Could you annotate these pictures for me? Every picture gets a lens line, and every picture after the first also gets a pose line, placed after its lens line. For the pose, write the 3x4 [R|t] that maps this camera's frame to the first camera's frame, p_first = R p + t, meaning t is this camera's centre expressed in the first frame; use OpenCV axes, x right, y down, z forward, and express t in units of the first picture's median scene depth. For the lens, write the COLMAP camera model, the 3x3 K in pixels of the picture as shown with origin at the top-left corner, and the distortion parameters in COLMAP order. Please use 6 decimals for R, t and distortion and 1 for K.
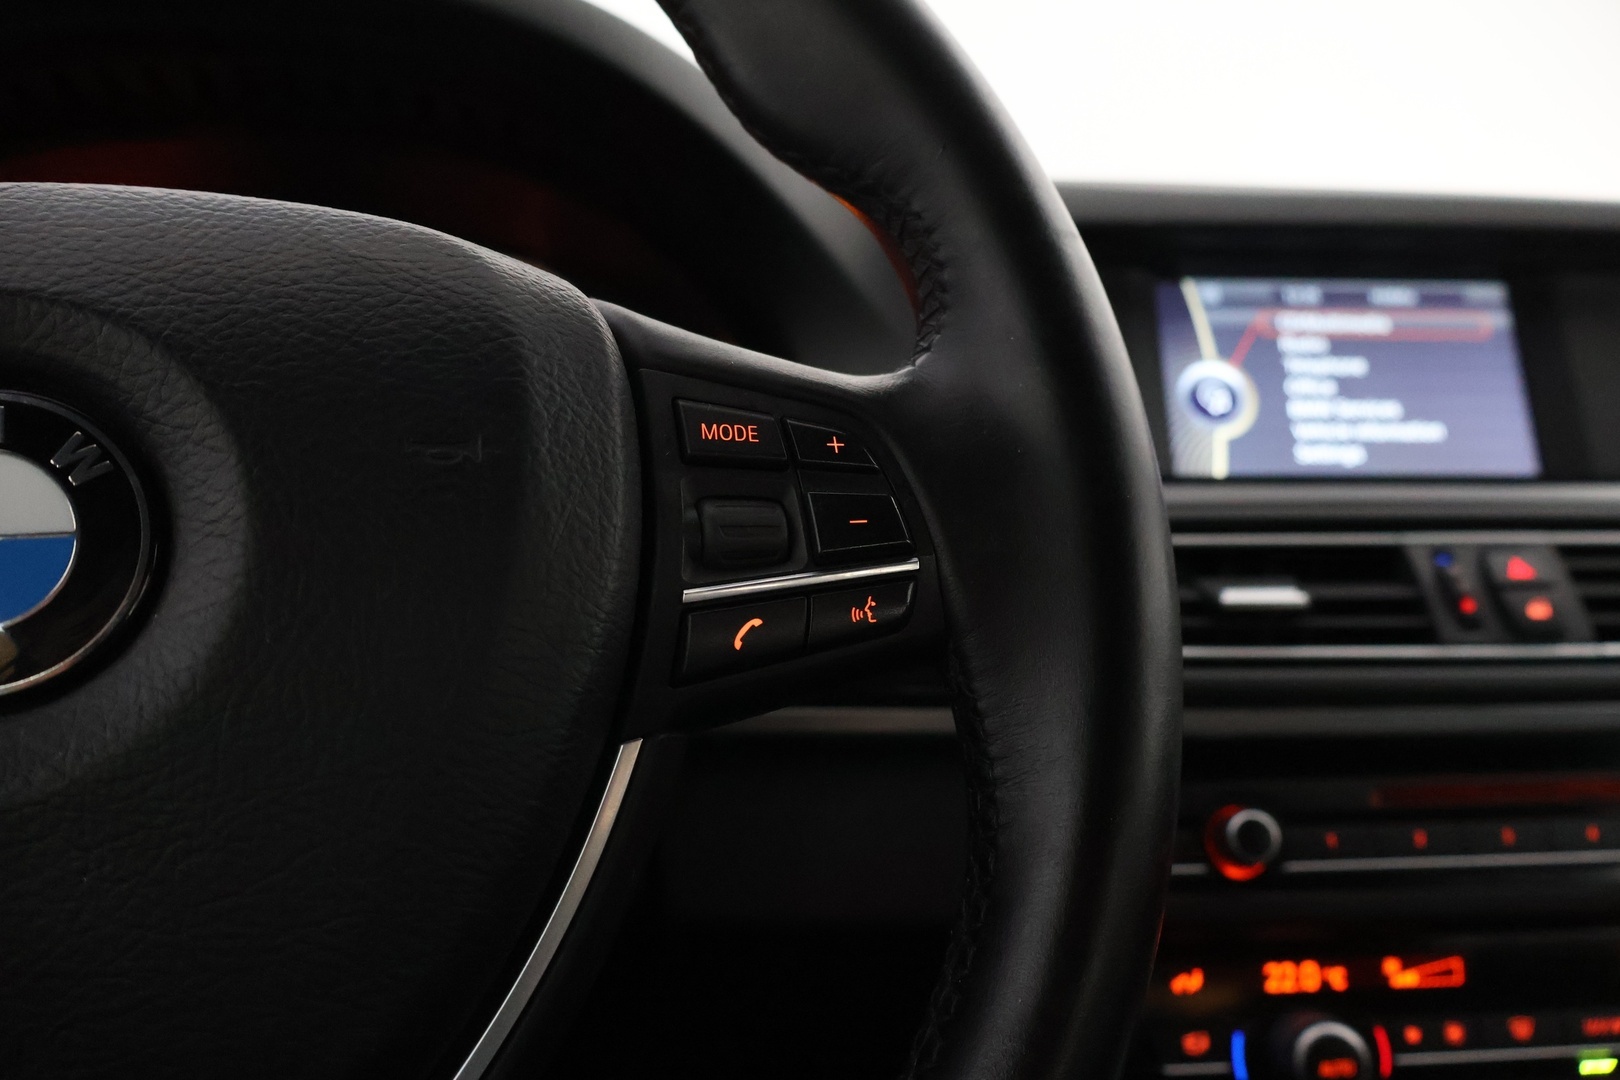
lens RADIAL K [[1389.8, 0, 810.1], [0, 1389.8, 540.4], [0, 0, 1]] dist [0.026038, -0.051544]
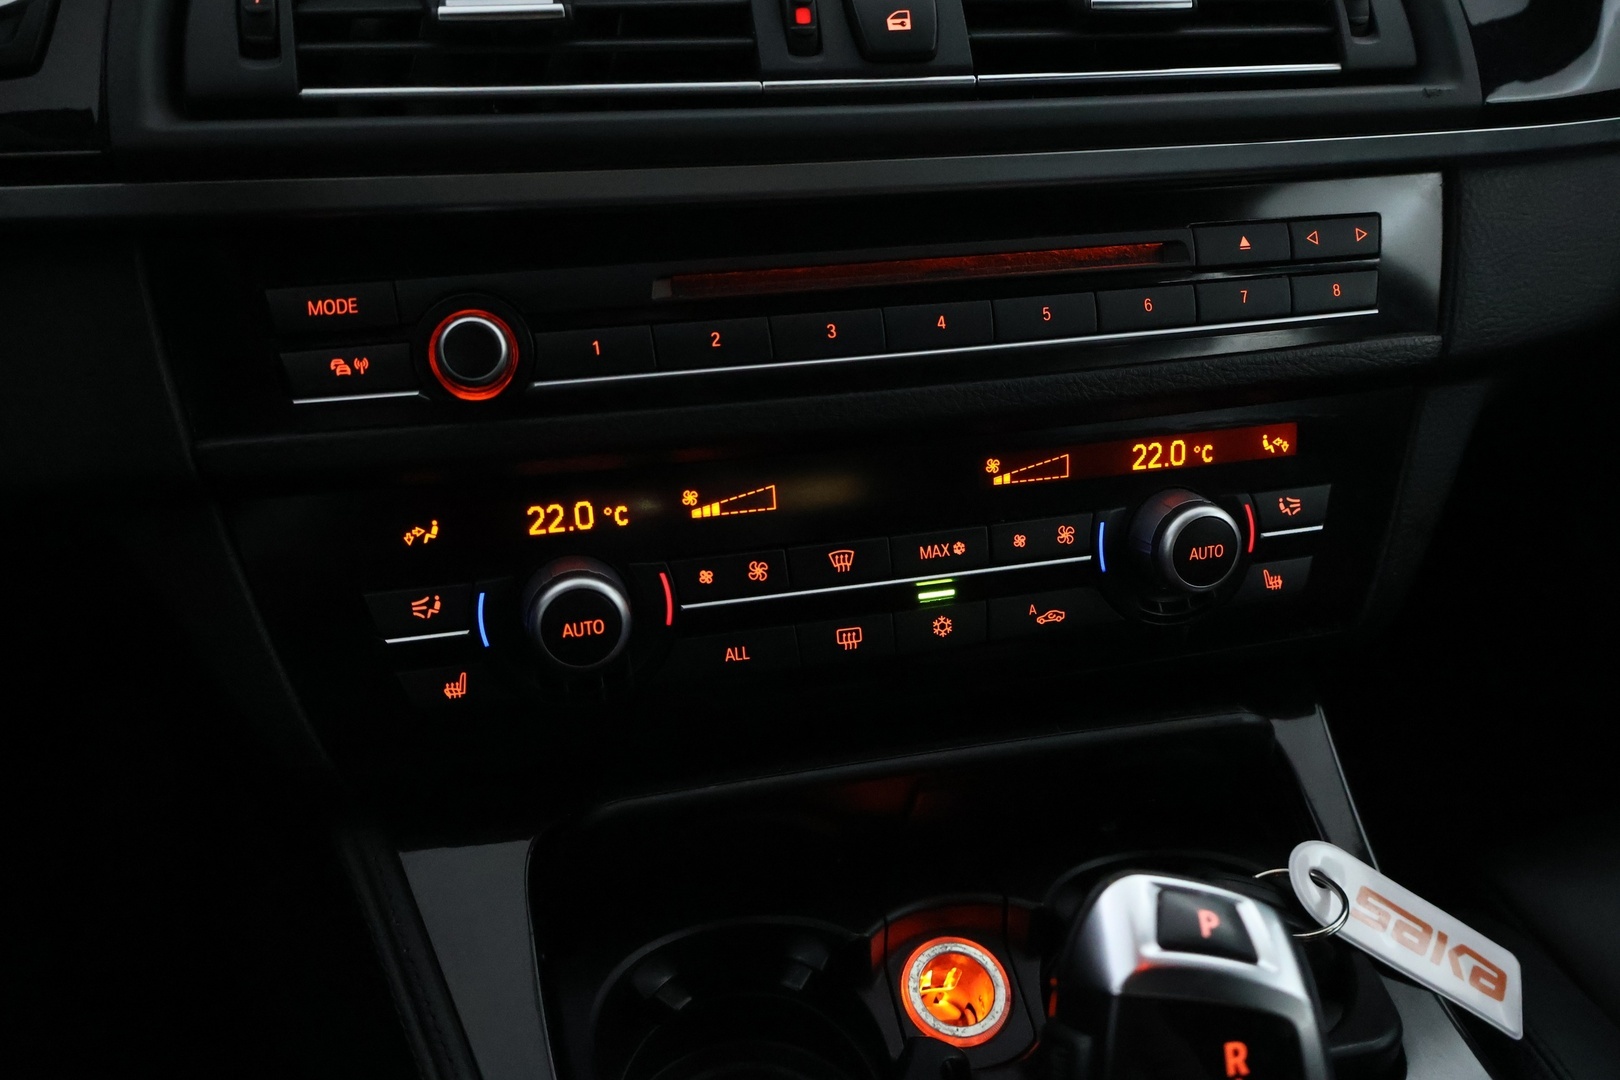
lens RADIAL K [[1389.8, 0, 805.2], [0, 1389.8, 540.2], [0, 0, 1]] dist [0.026038, -0.051544]
pose [[0.988815, -0.062739, 0.135307, 0.354846], [0.008082, 0.928426, 0.371429, 0.029214], [-0.148926, -0.366181, 0.918549, 0.230981]]
